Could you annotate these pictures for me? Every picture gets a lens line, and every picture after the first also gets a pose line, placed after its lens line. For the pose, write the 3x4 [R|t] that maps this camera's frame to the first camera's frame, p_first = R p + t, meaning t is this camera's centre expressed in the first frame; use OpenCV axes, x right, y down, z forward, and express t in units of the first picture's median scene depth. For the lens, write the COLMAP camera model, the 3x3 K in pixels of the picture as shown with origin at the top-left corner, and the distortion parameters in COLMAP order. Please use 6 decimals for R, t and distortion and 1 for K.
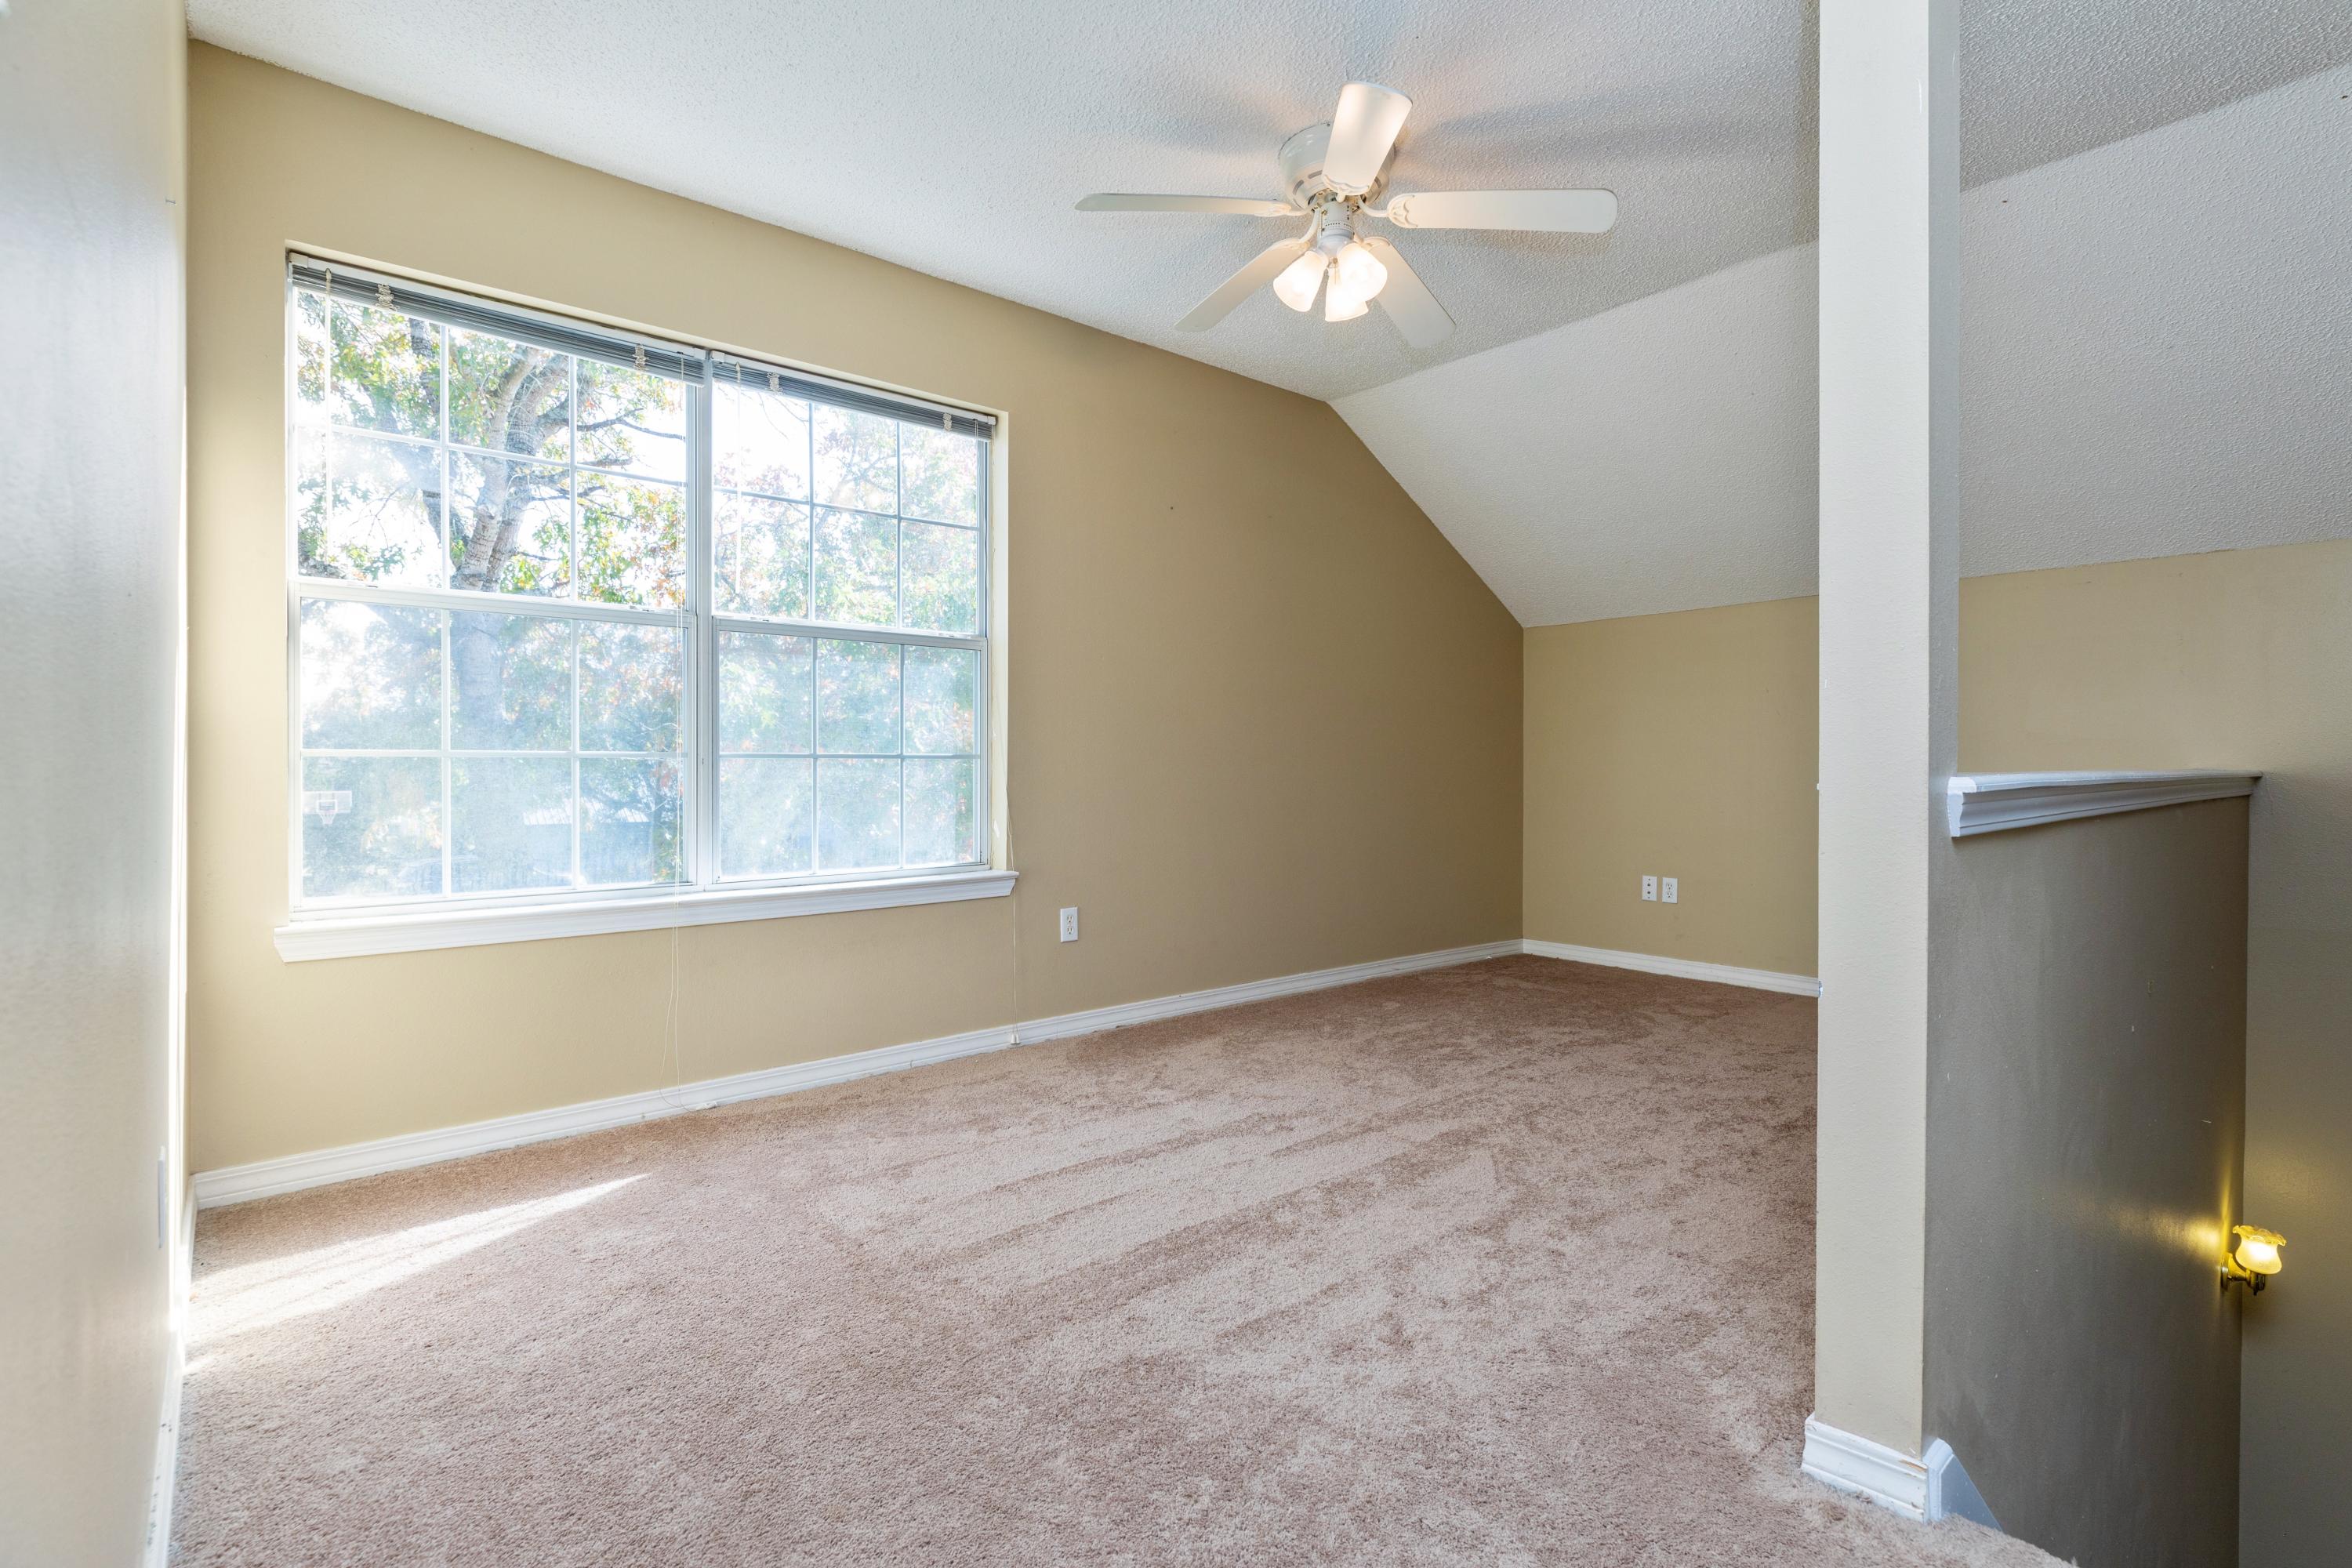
lens RADIAL K [[1099.4, 0, 1177.5], [0, 1099.4, 765.2], [0, 0, 1]] dist [-0.008822, 0.000119]
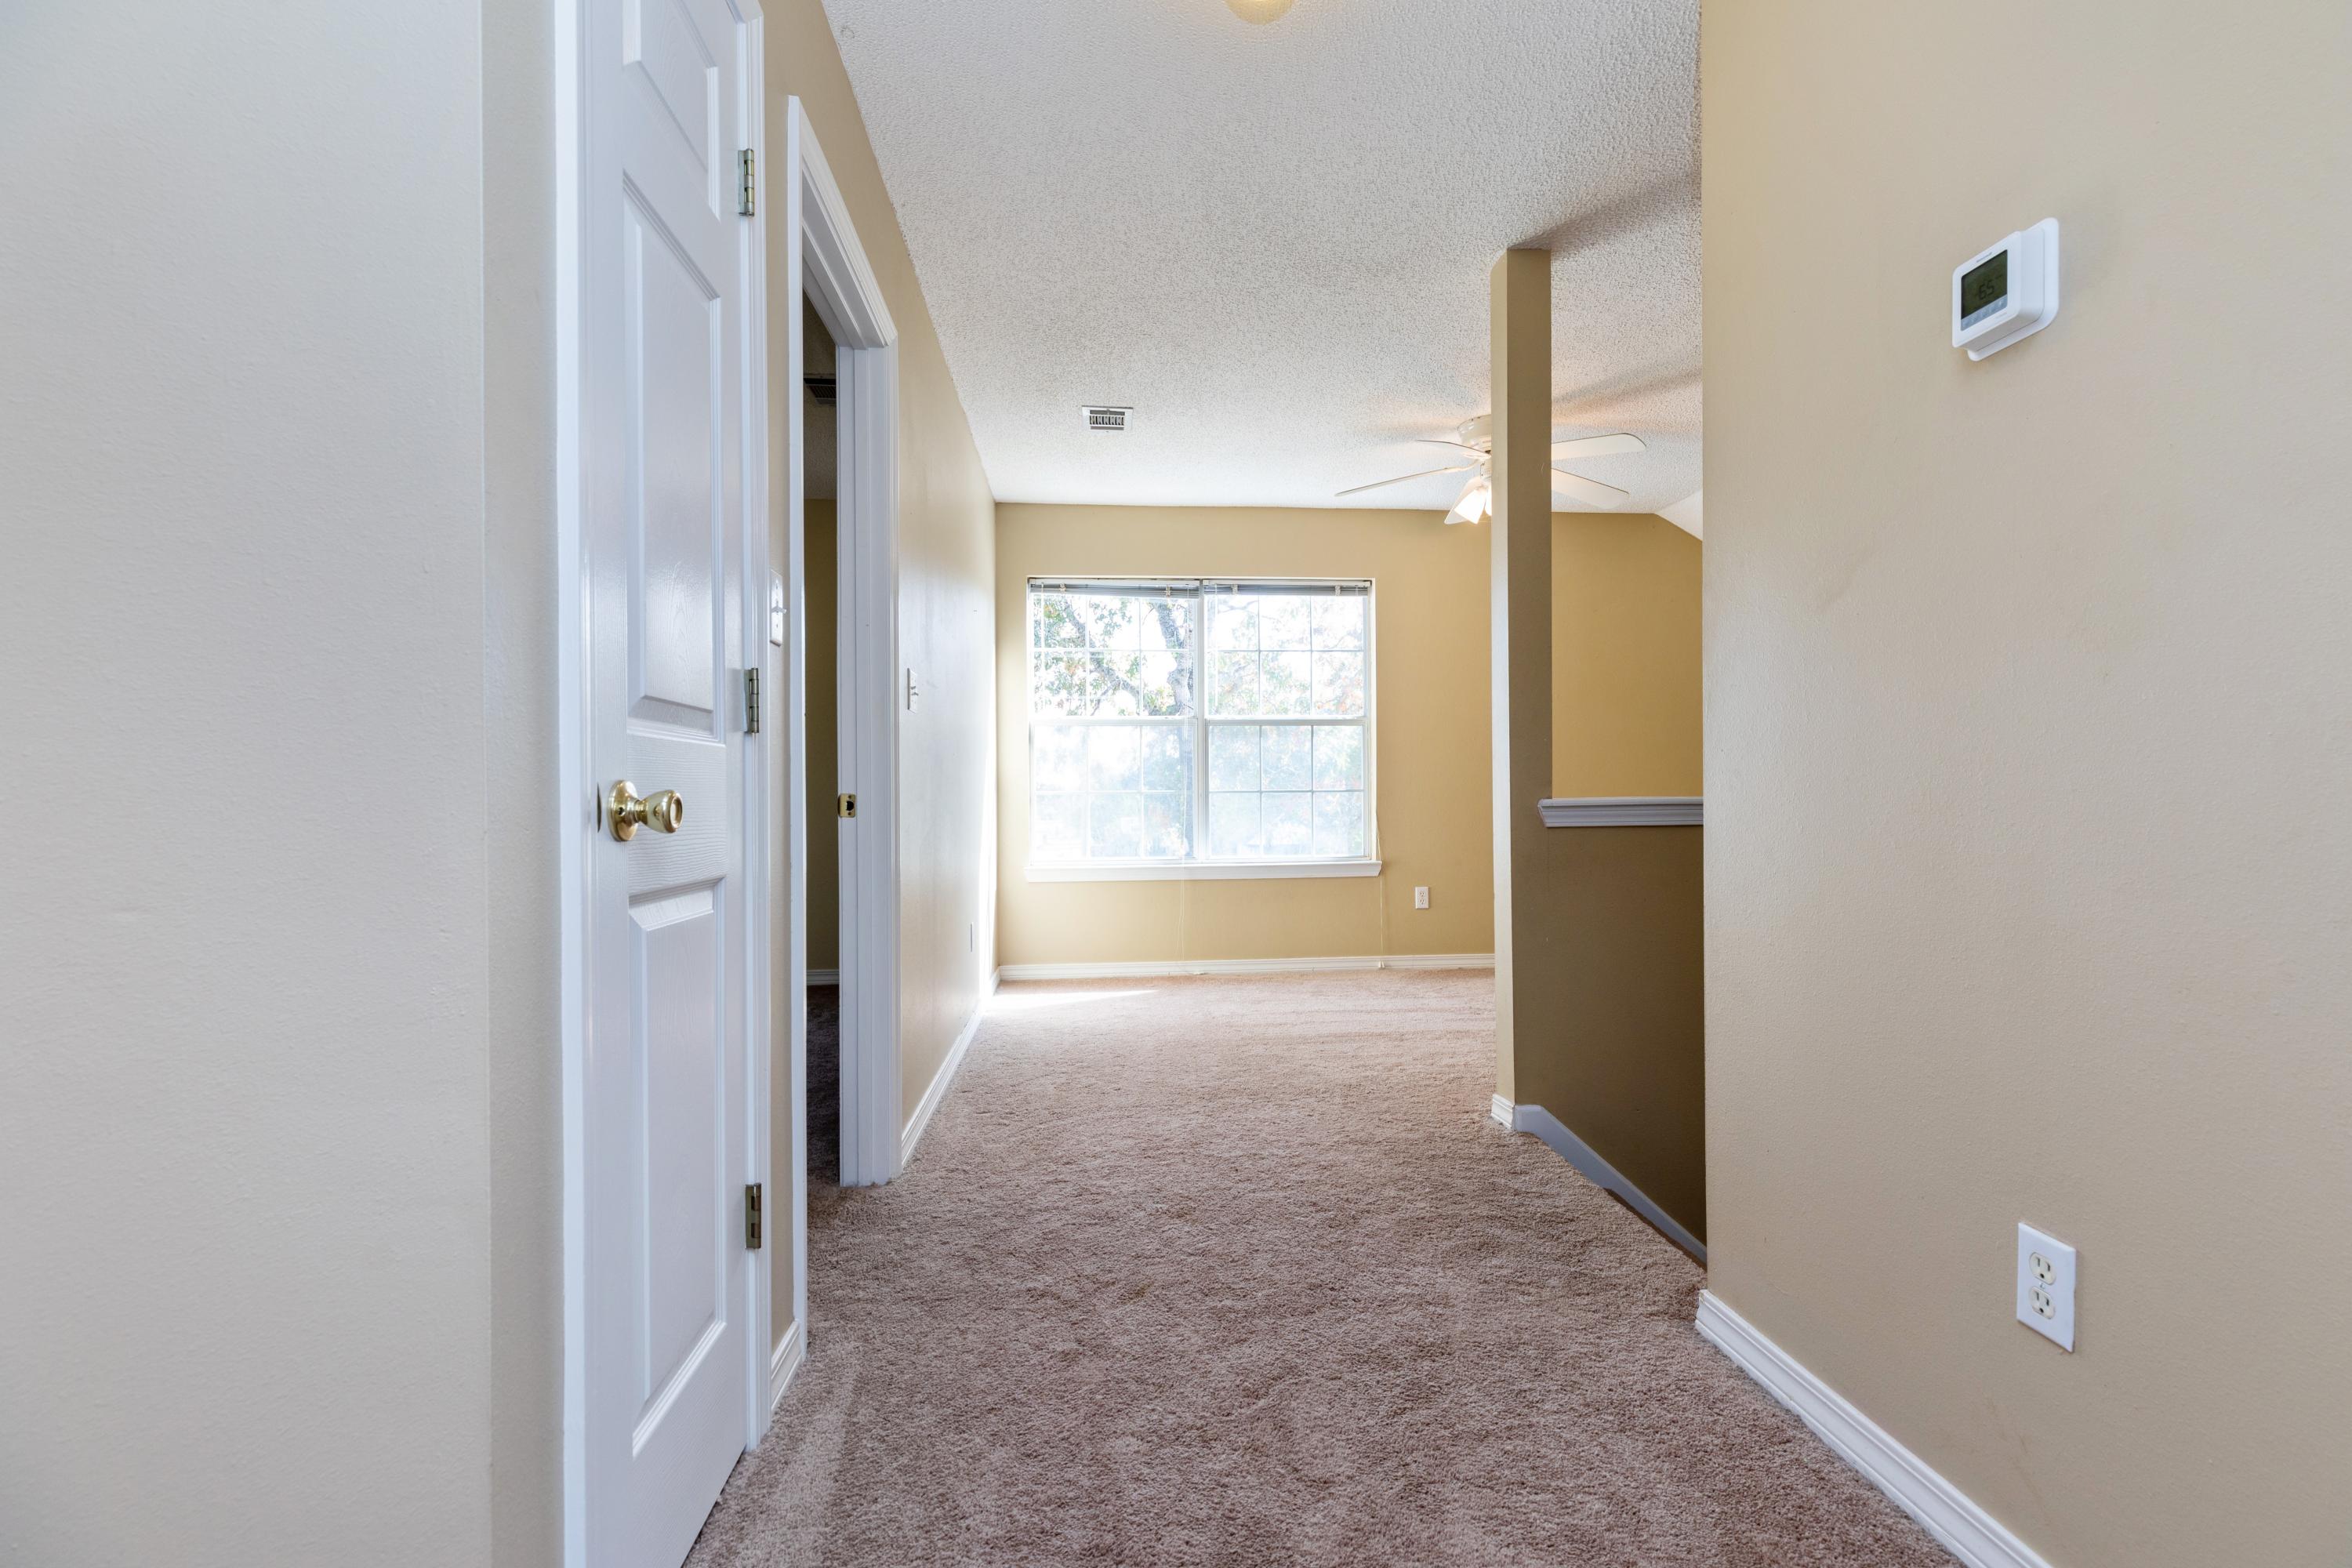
lens RADIAL K [[1082.5, 0, 1171.0], [0, 1082.5, 753.4], [0, 0, 1]] dist [-0.001102, -0.000121]
pose [[0.801261, -0.031339, -0.597494, 0.778392], [0.008256, 0.999111, -0.041332, 0.002035], [0.598258, 0.028185, 0.800807, -0.644381]]
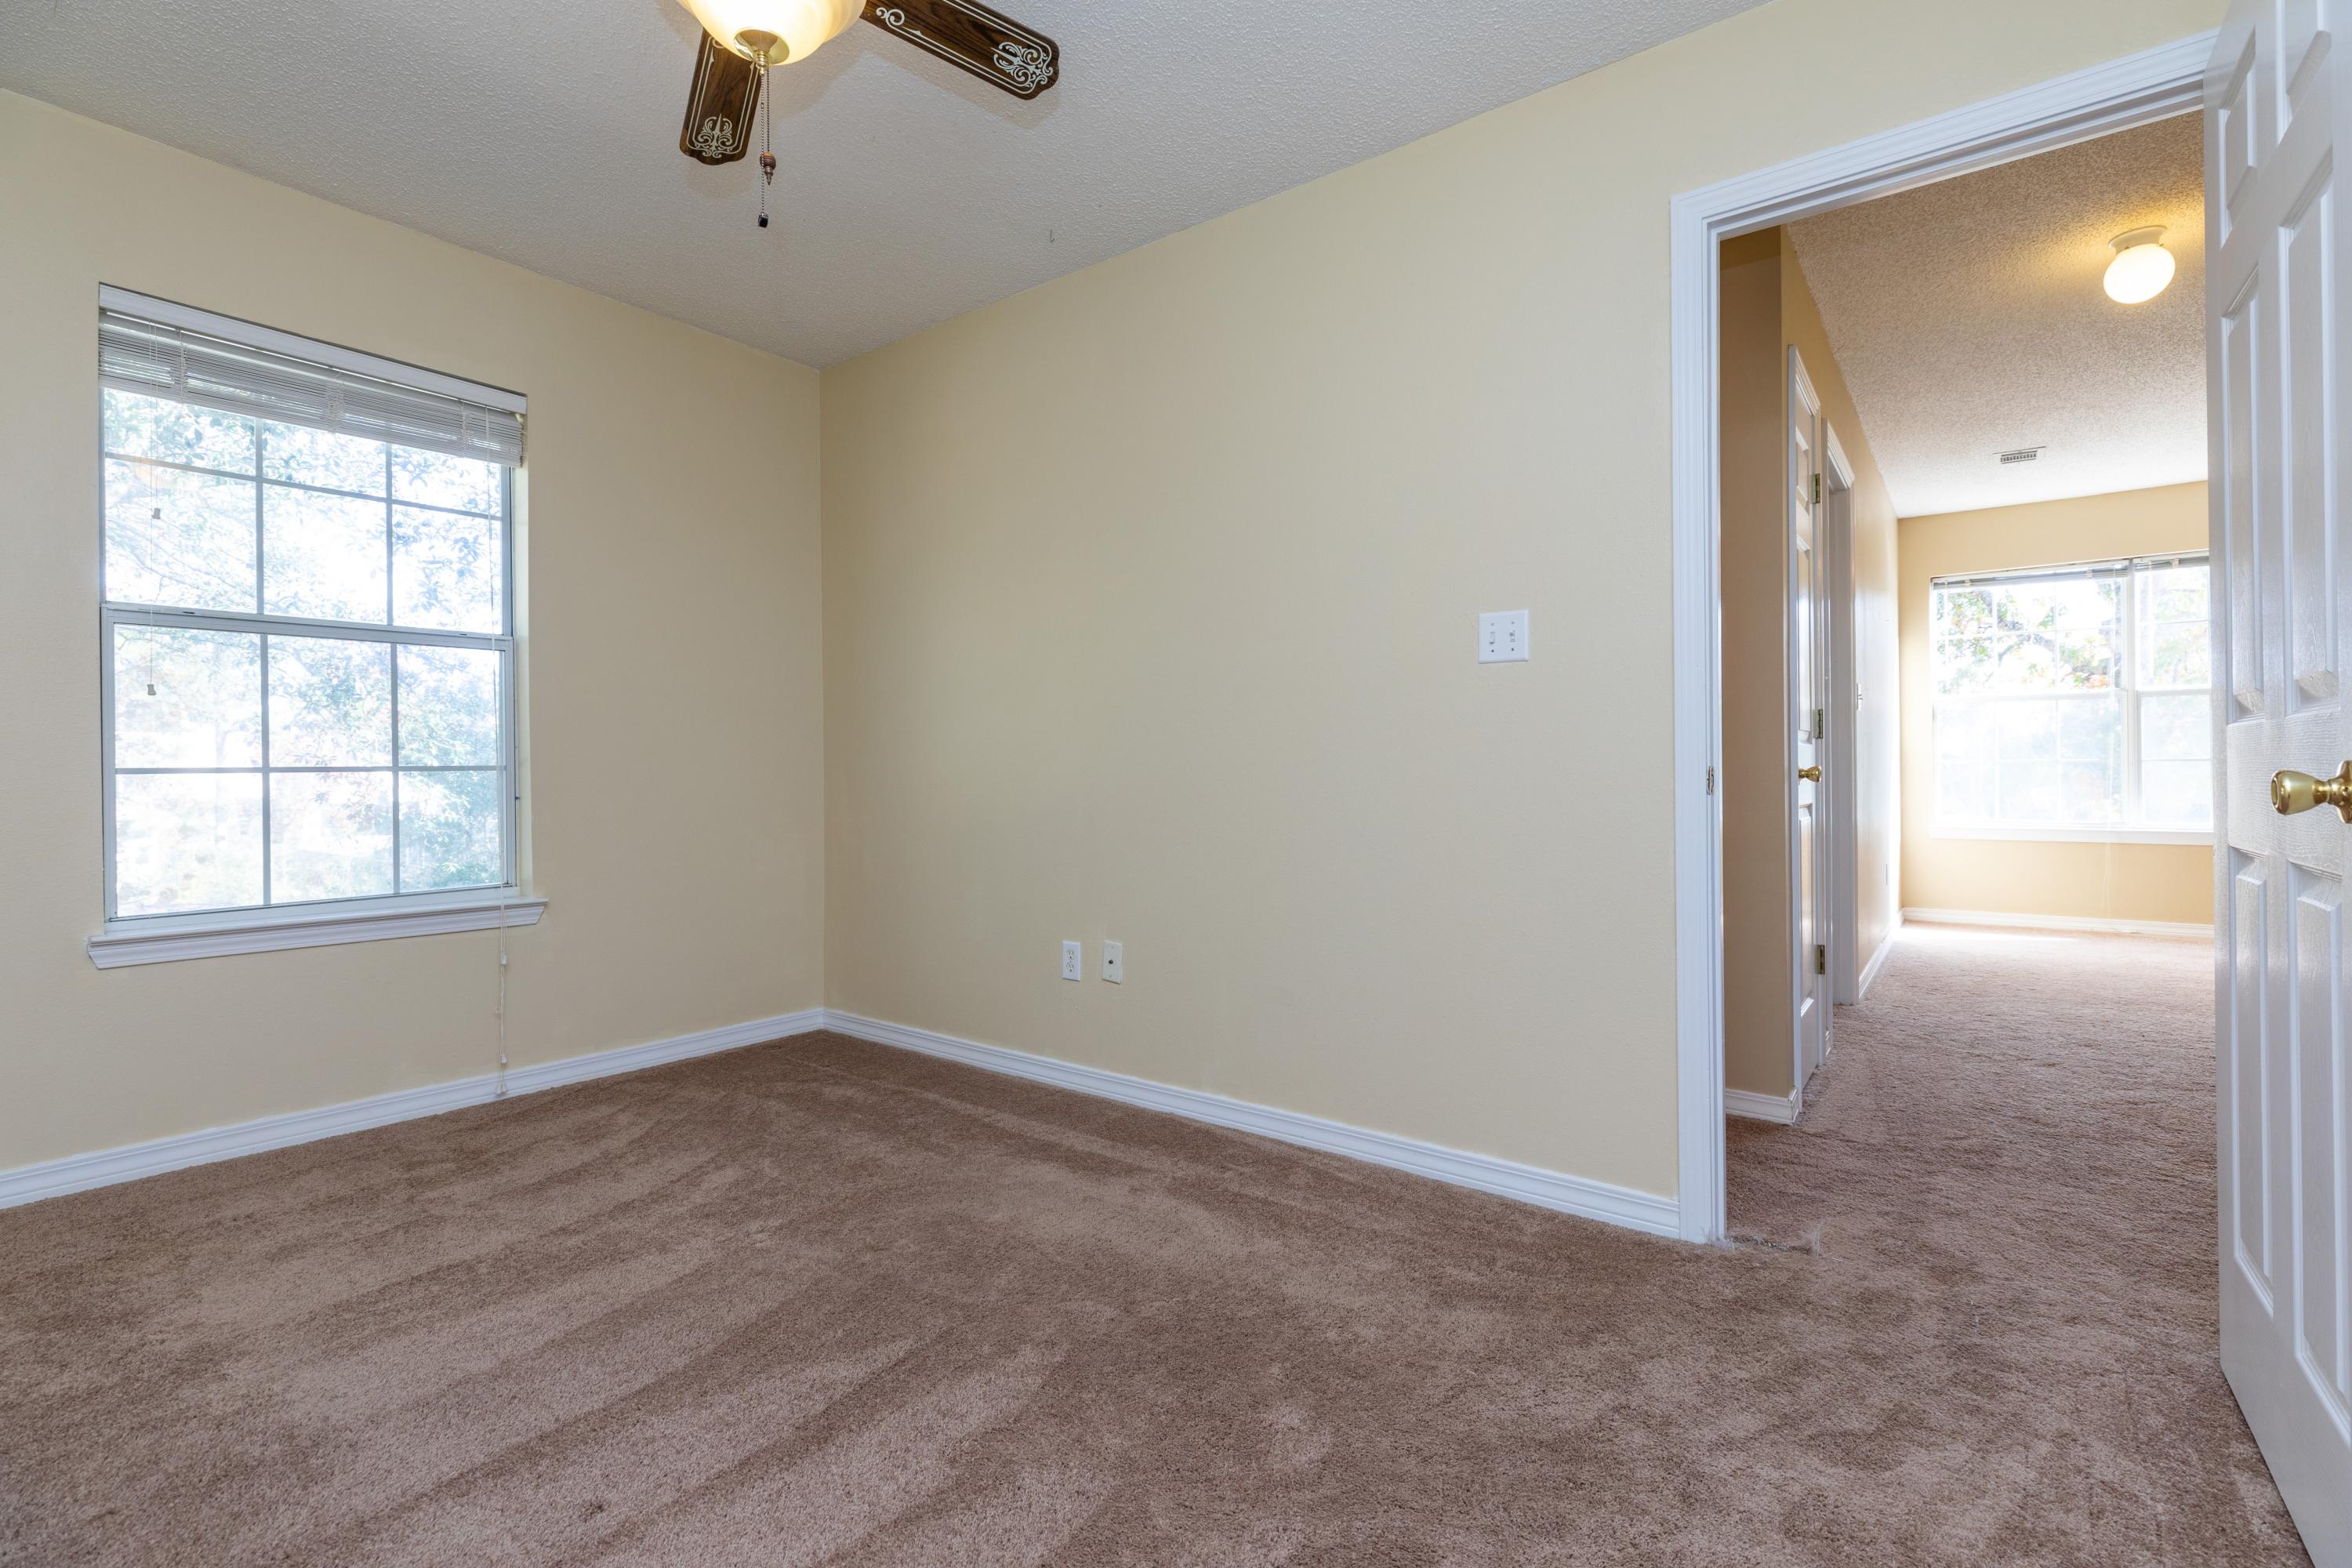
lens RADIAL K [[1053.5, 0, 1175.4], [0, 1053.5, 772.8], [0, 0, 1]] dist [0.001962, 0.000000]
pose [[0.201781, 0.000644, -0.979430, 1.343013], [0.011460, 0.999930, 0.003018, -0.013210], [0.979364, -0.011833, 0.201759, -1.345771]]
